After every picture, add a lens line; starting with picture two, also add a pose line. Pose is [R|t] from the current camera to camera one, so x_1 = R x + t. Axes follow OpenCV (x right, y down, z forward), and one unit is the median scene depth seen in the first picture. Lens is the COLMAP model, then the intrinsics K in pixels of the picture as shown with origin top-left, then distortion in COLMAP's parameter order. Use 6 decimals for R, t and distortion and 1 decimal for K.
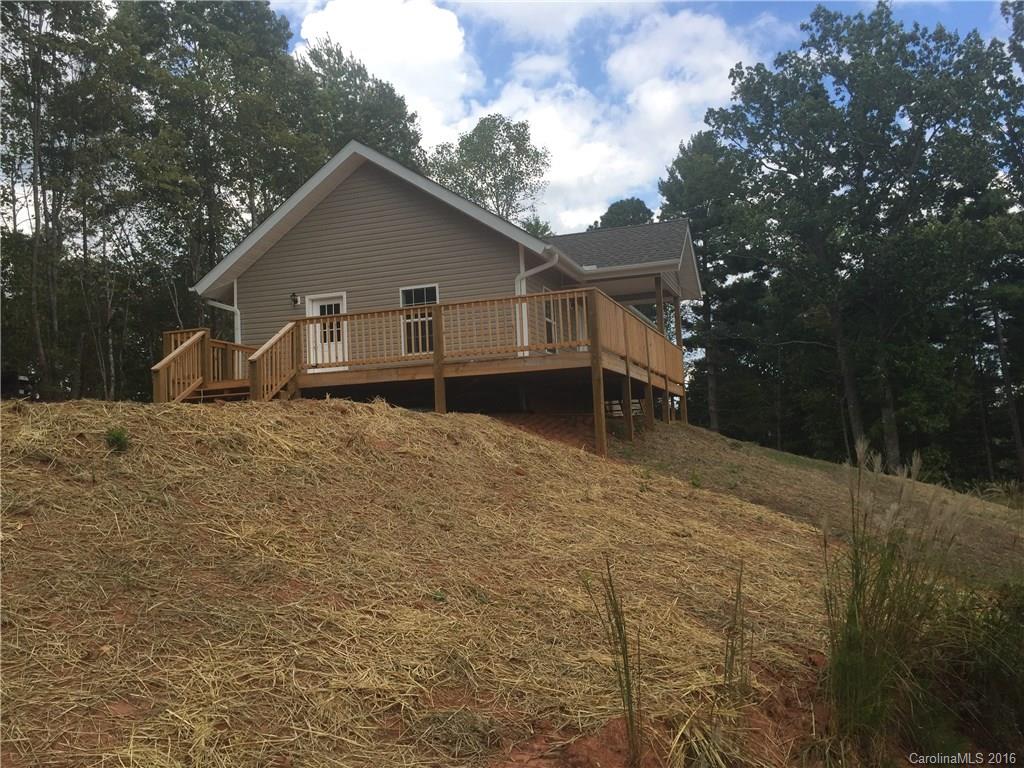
lens RADIAL K [[876.5, 0, 515.0], [0, 876.5, 389.2], [0, 0, 1]] dist [-0.031700, 0.005411]
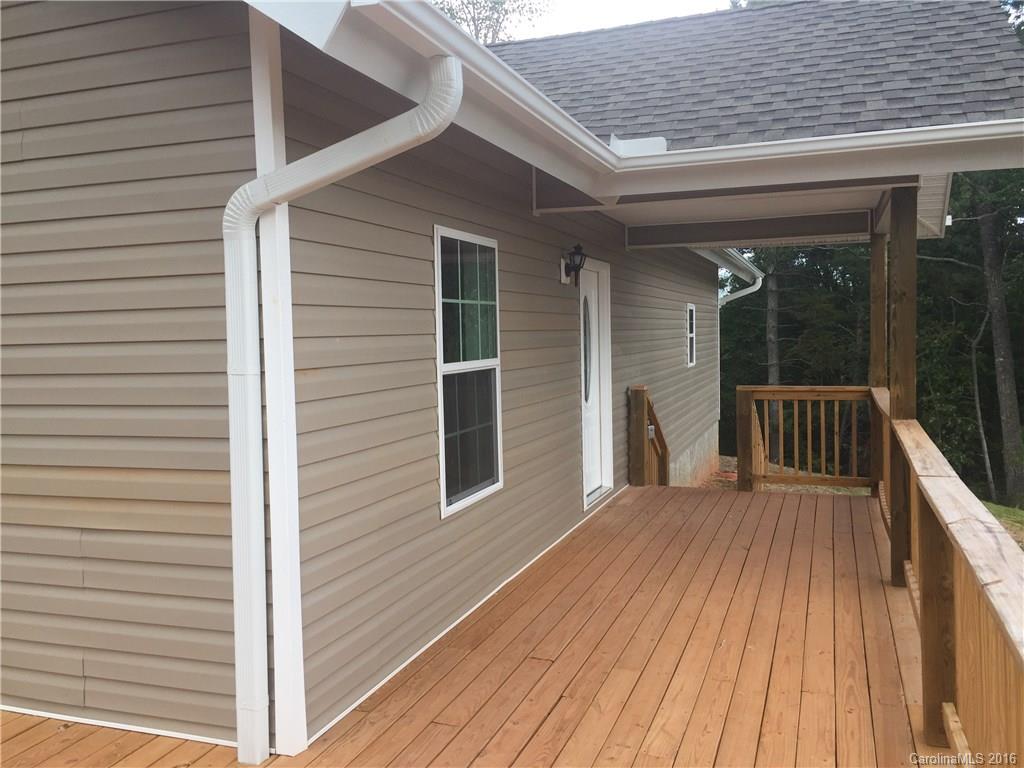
lens RADIAL K [[876.5, 0, 521.6], [0, 876.5, 388.3], [0, 0, 1]] dist [-0.031700, 0.005411]
pose [[0.999875, 0.014550, -0.006216, 0.060534], [-0.013585, 0.990873, 0.134113, -0.114264], [0.008110, -0.134012, 0.990947, 0.821403]]
